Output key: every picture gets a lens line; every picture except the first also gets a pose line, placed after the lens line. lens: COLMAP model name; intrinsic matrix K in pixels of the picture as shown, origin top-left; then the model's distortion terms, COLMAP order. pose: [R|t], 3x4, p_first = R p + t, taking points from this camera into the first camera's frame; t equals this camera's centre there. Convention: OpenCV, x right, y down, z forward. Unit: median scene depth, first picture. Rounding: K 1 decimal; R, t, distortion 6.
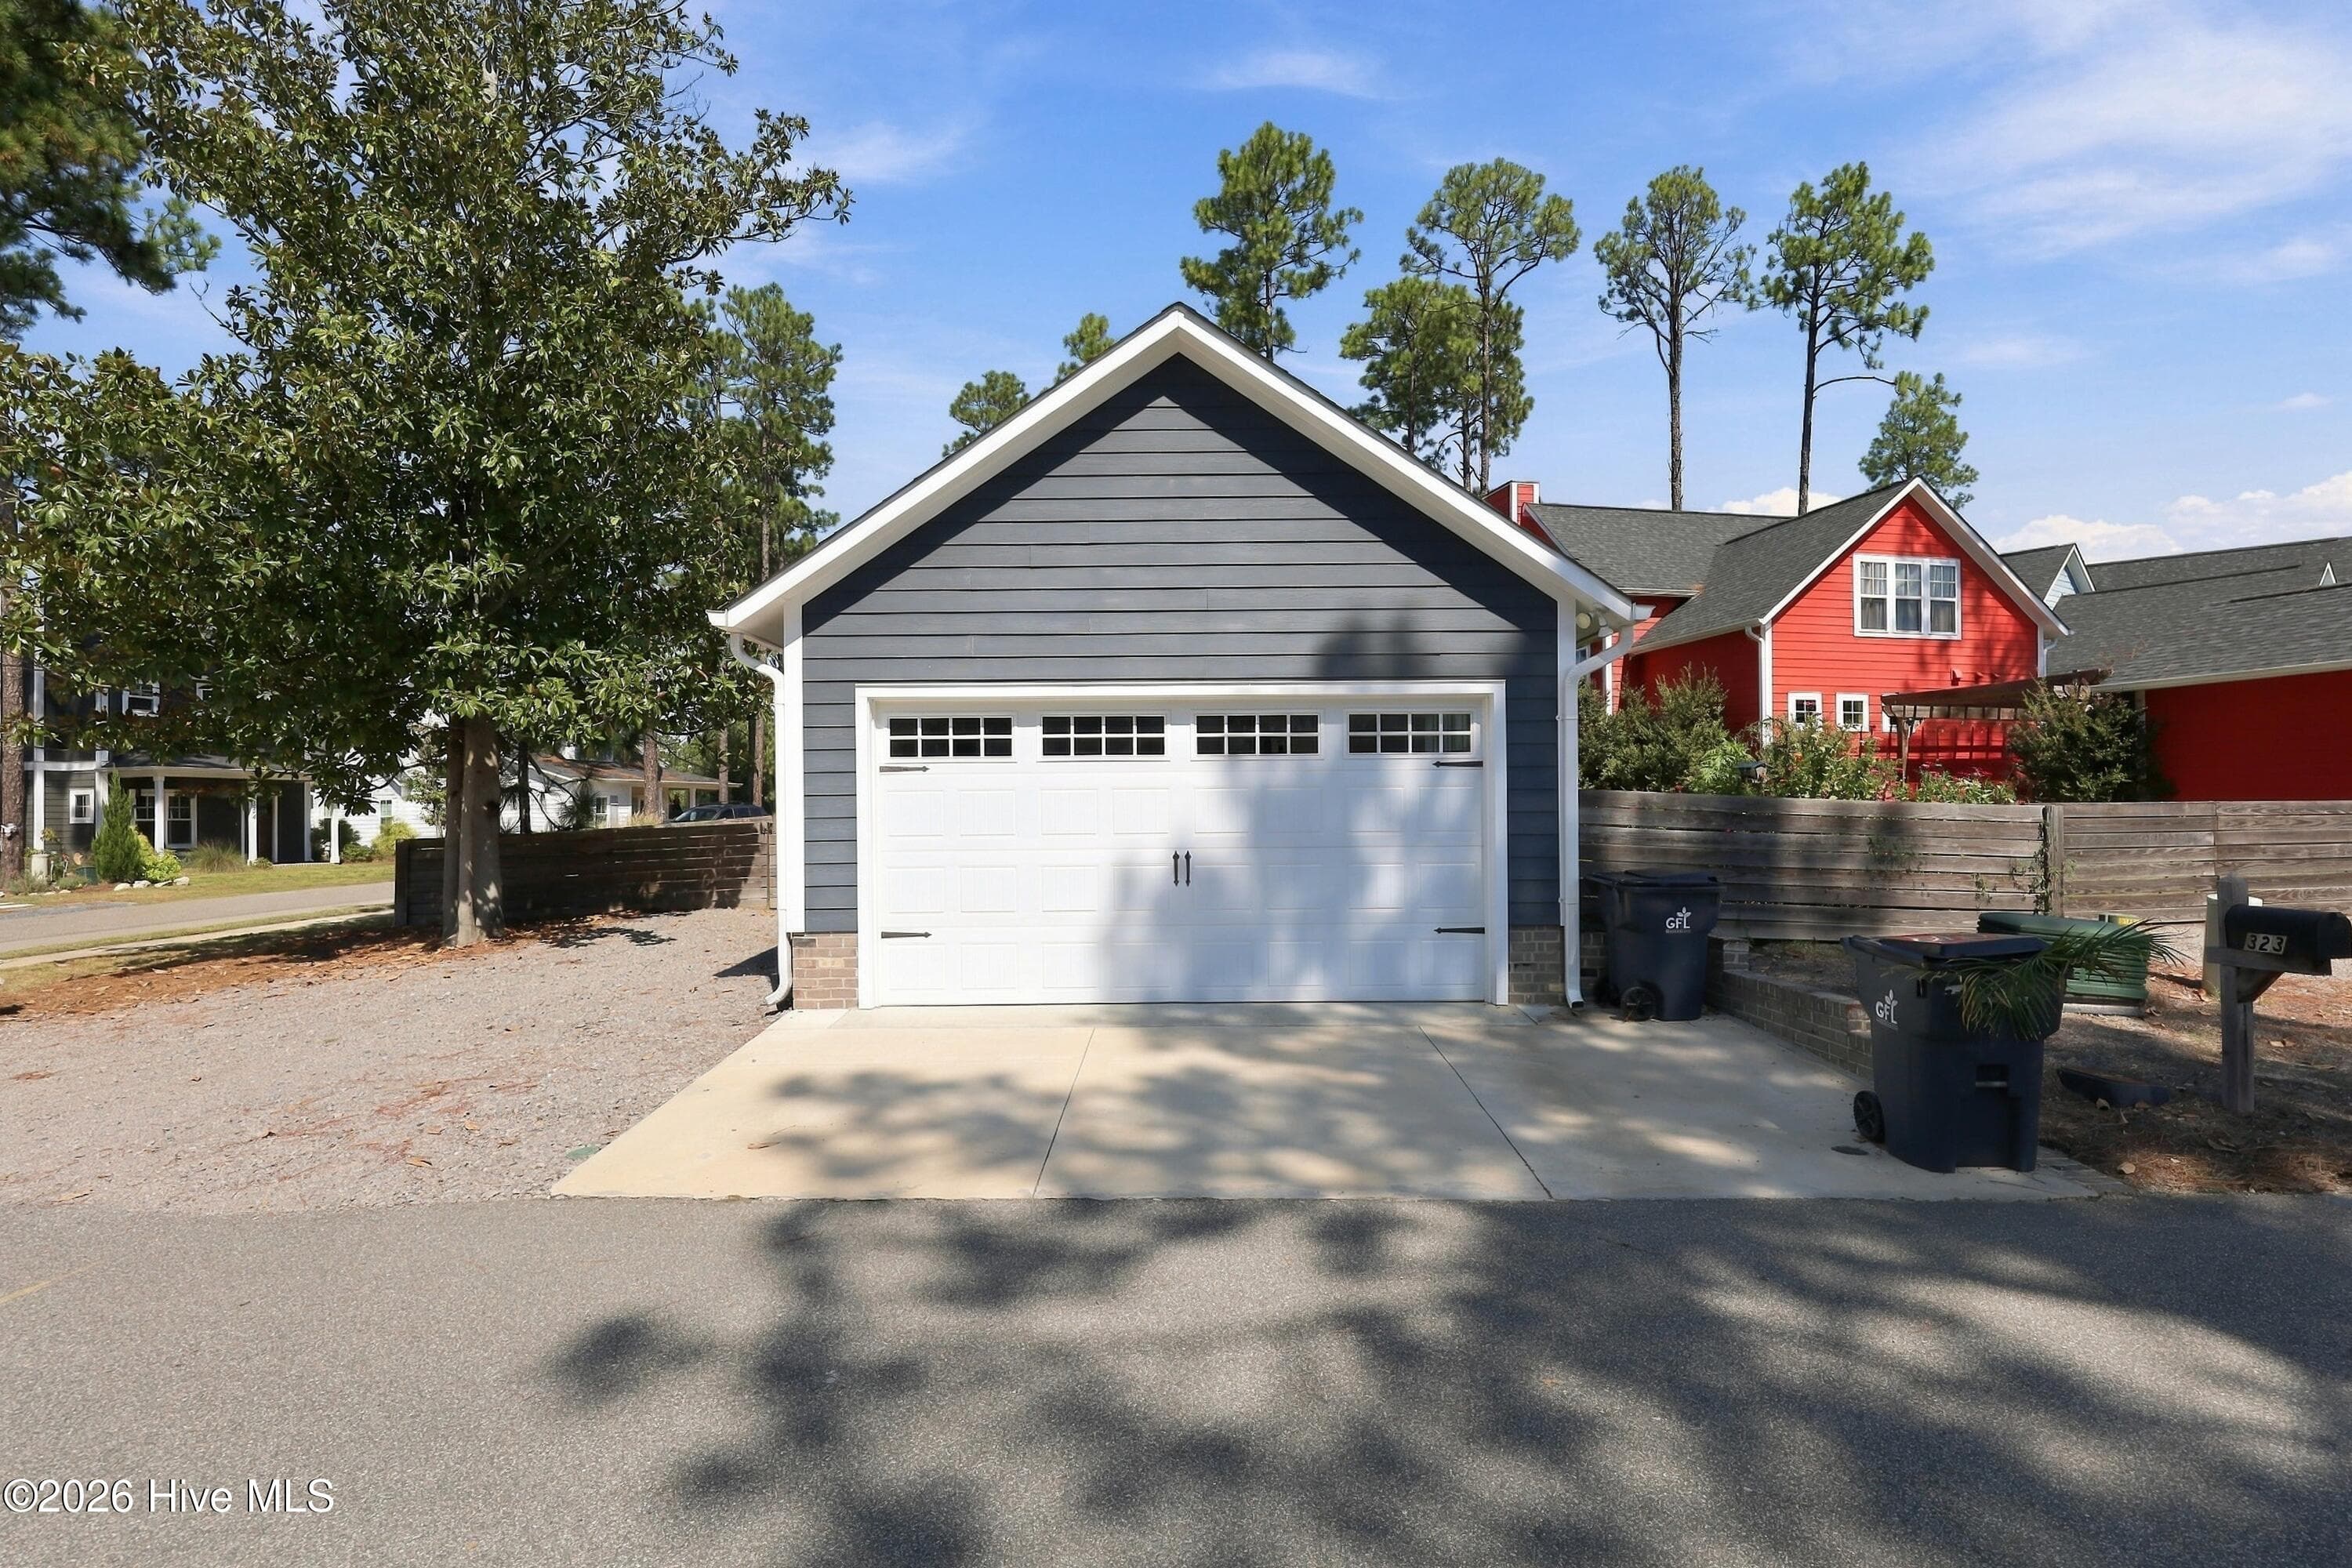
lens RADIAL K [[1188.6, 0, 1157.1], [0, 1188.6, 808.6], [0, 0, 1]] dist [-0.004011, 0.001166]
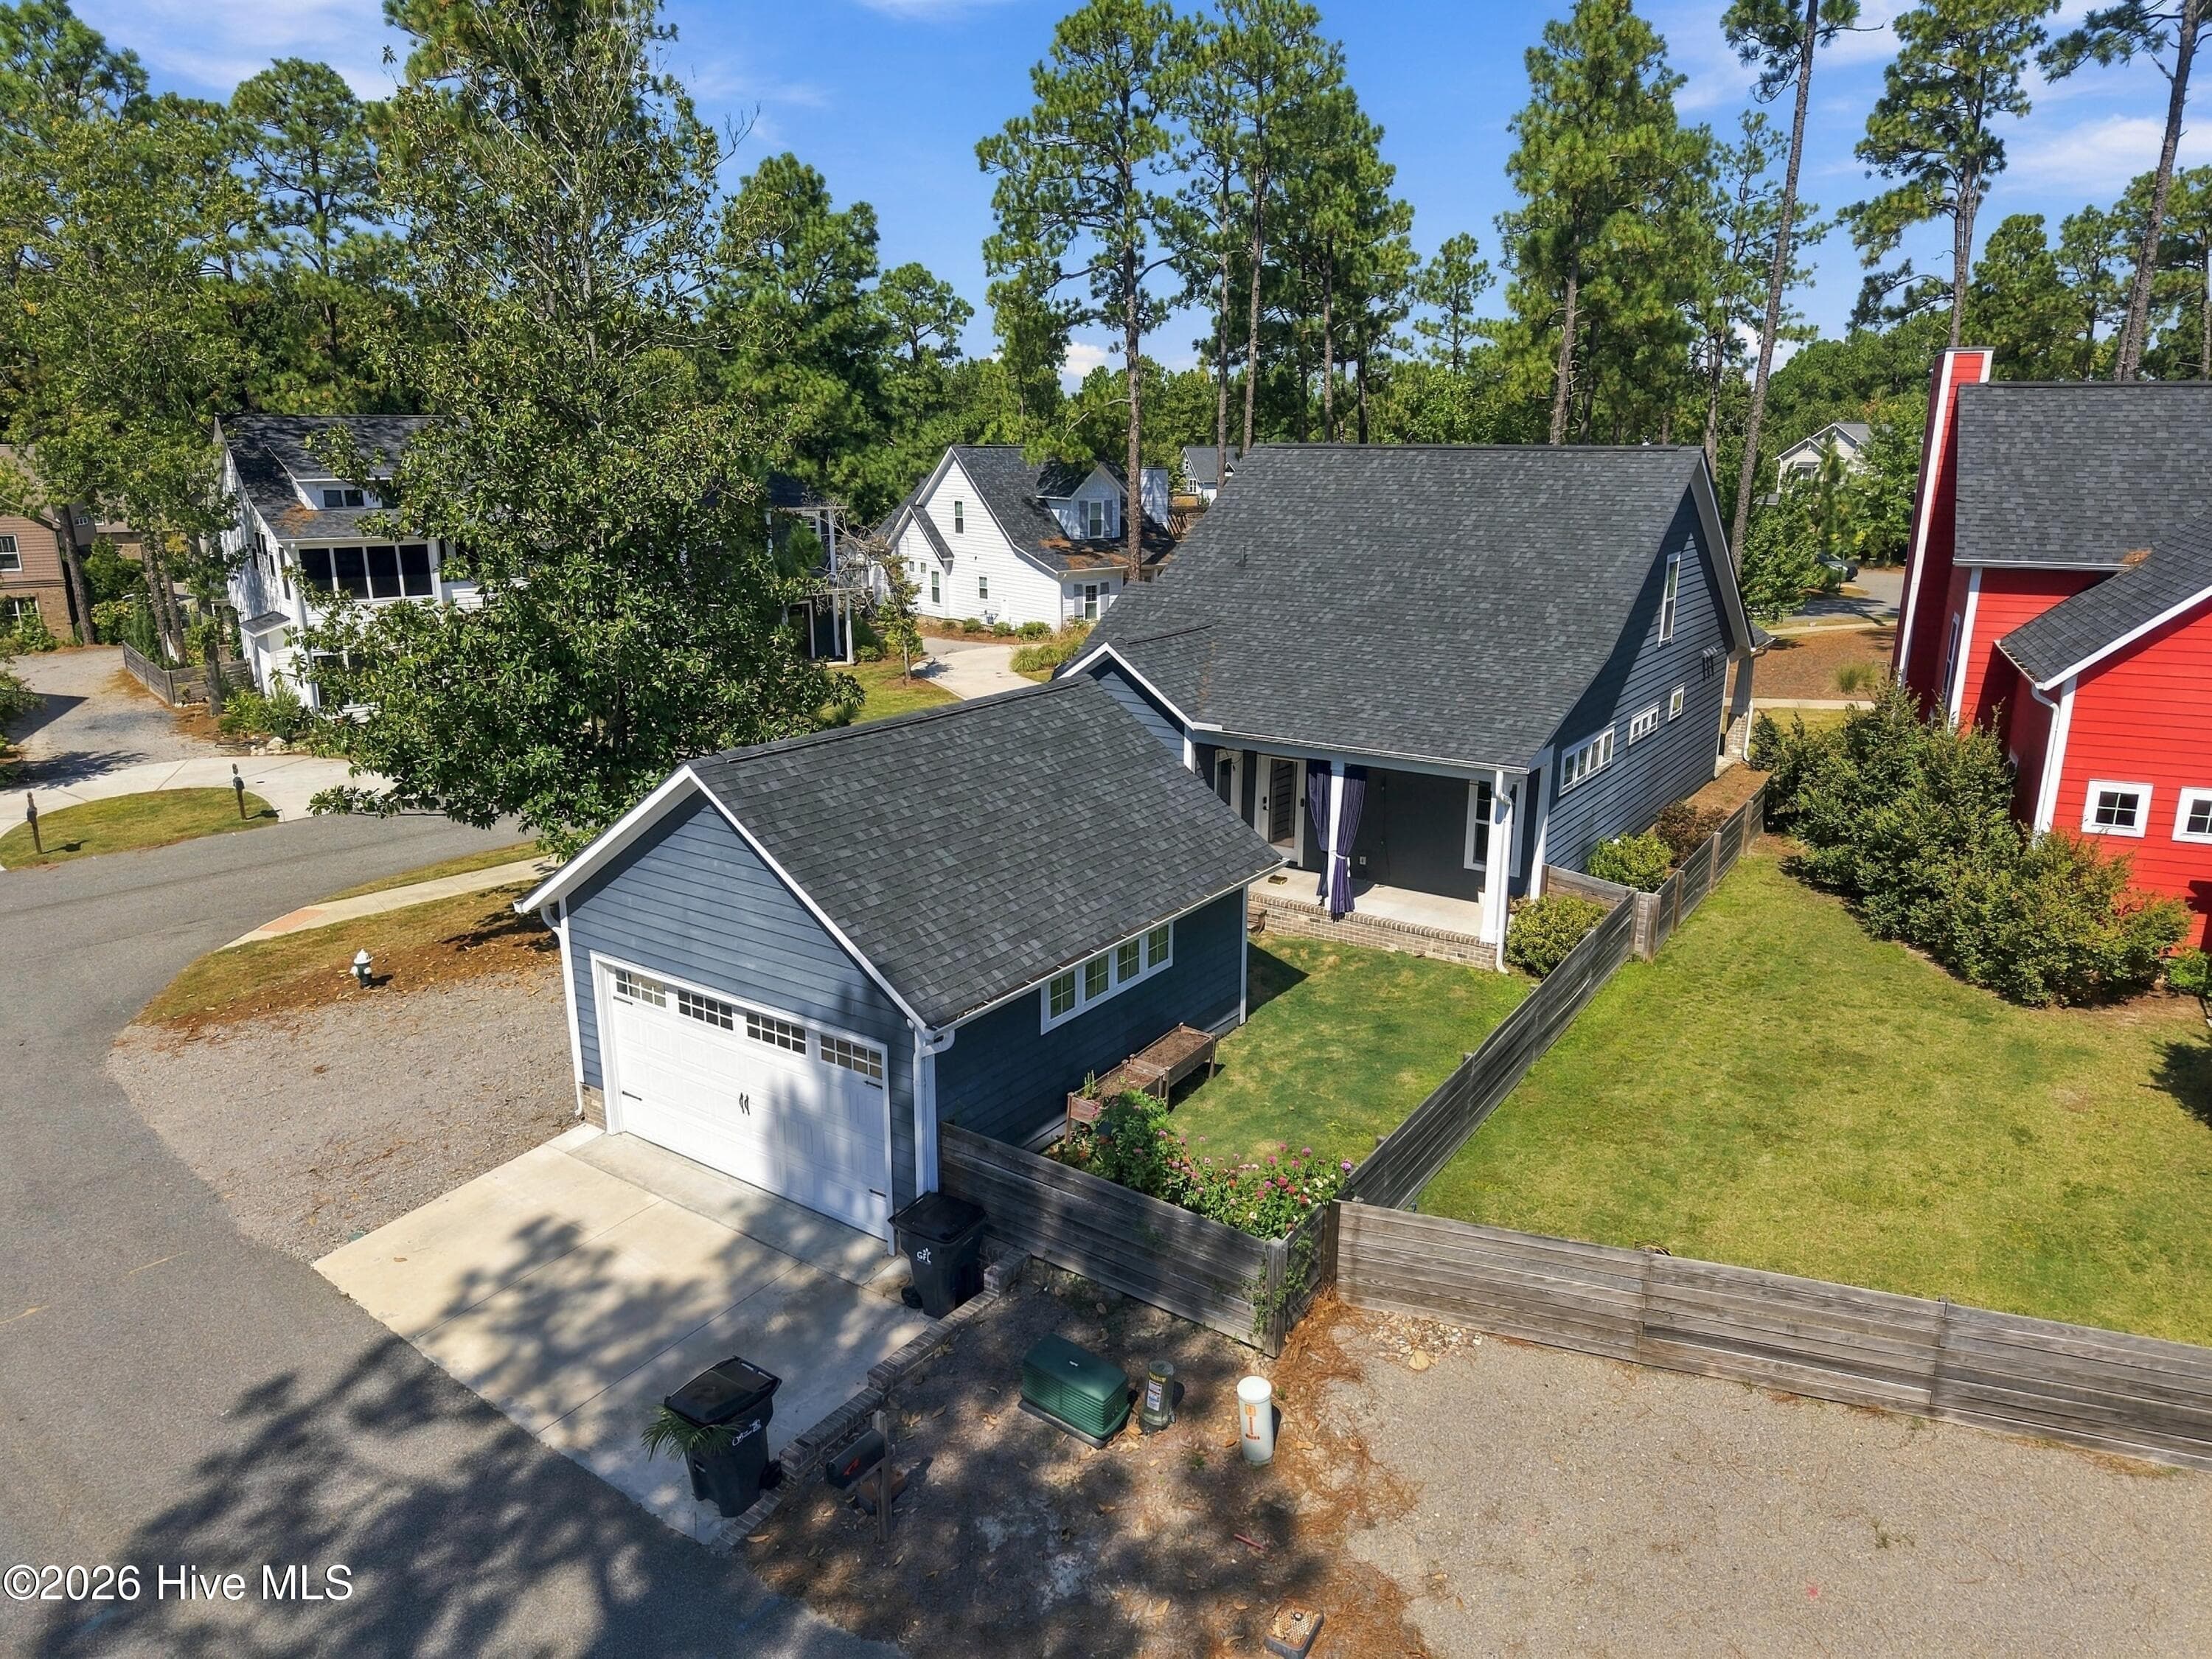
lens RADIAL K [[1471.8, 0, 1110.3], [0, 1471.8, 814.3], [0, 0, 1]] dist [0.037742, -0.036172]
pose [[0.822692, 0.150176, -0.548293, 1.369359], [-0.001495, 0.965045, 0.262079, -0.793338], [0.568485, -0.214791, 0.794159, -0.142567]]
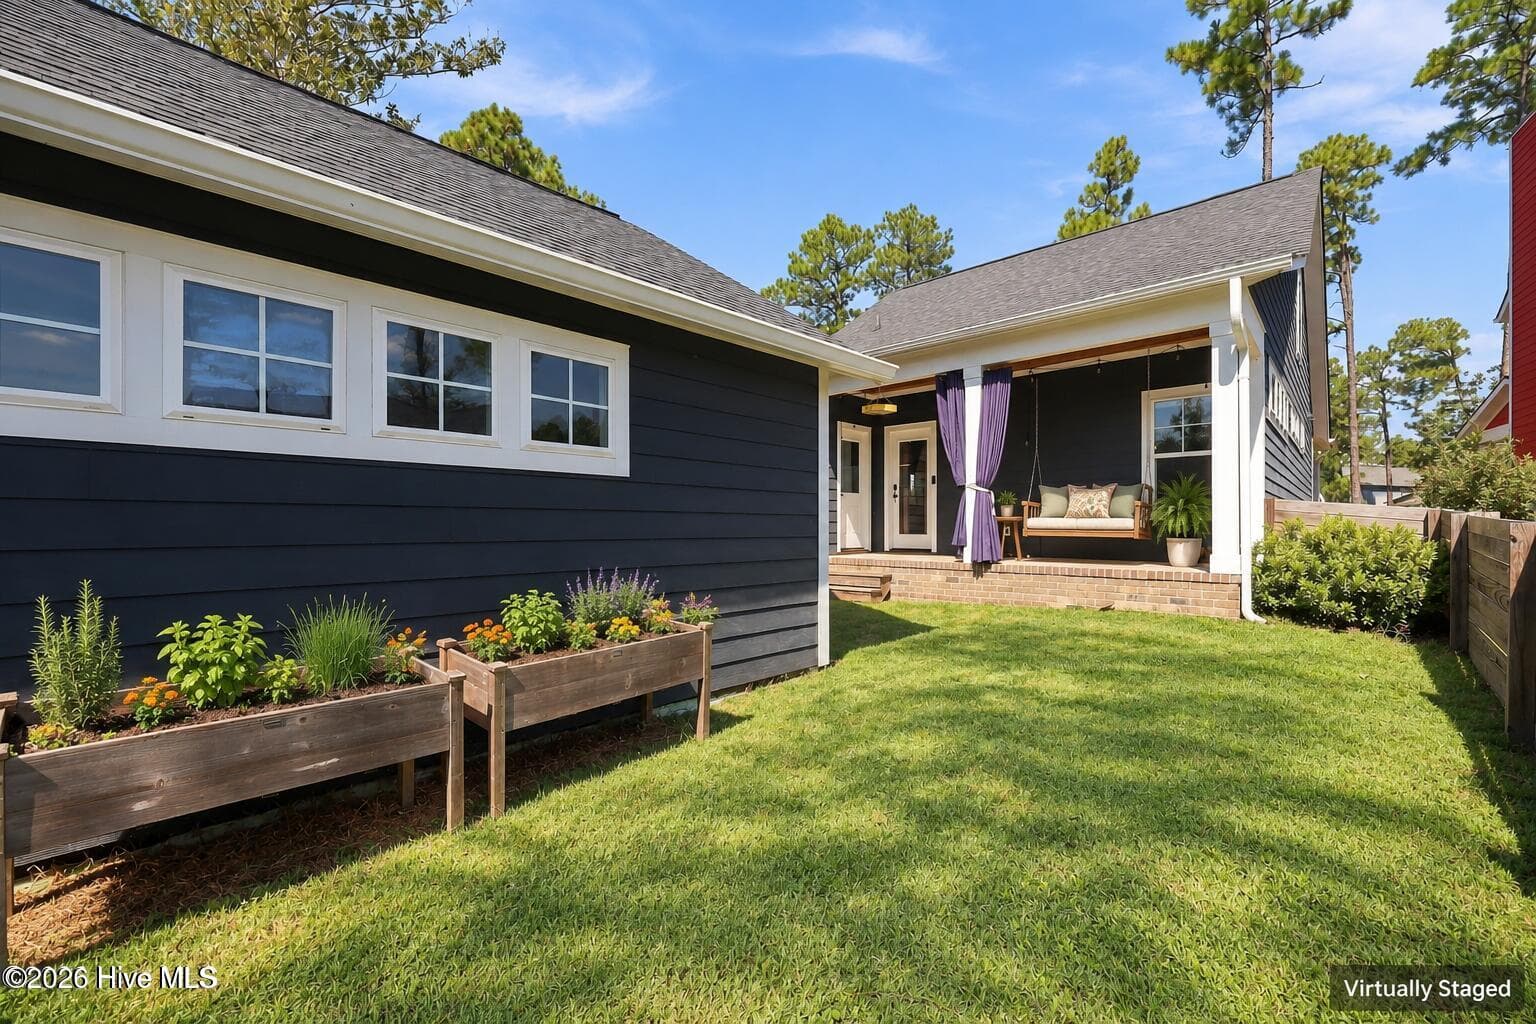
lens RADIAL K [[632.6, 0, 765.6], [0, 632.6, 525.8], [0, 0, 1]] dist [0.001606, -0.000693]
pose [[0.729103, 0.002200, -0.684401, 0.695404], [0.001215, 0.999989, 0.004508, -0.022364], [0.684403, -0.004118, 0.729092, 1.244472]]
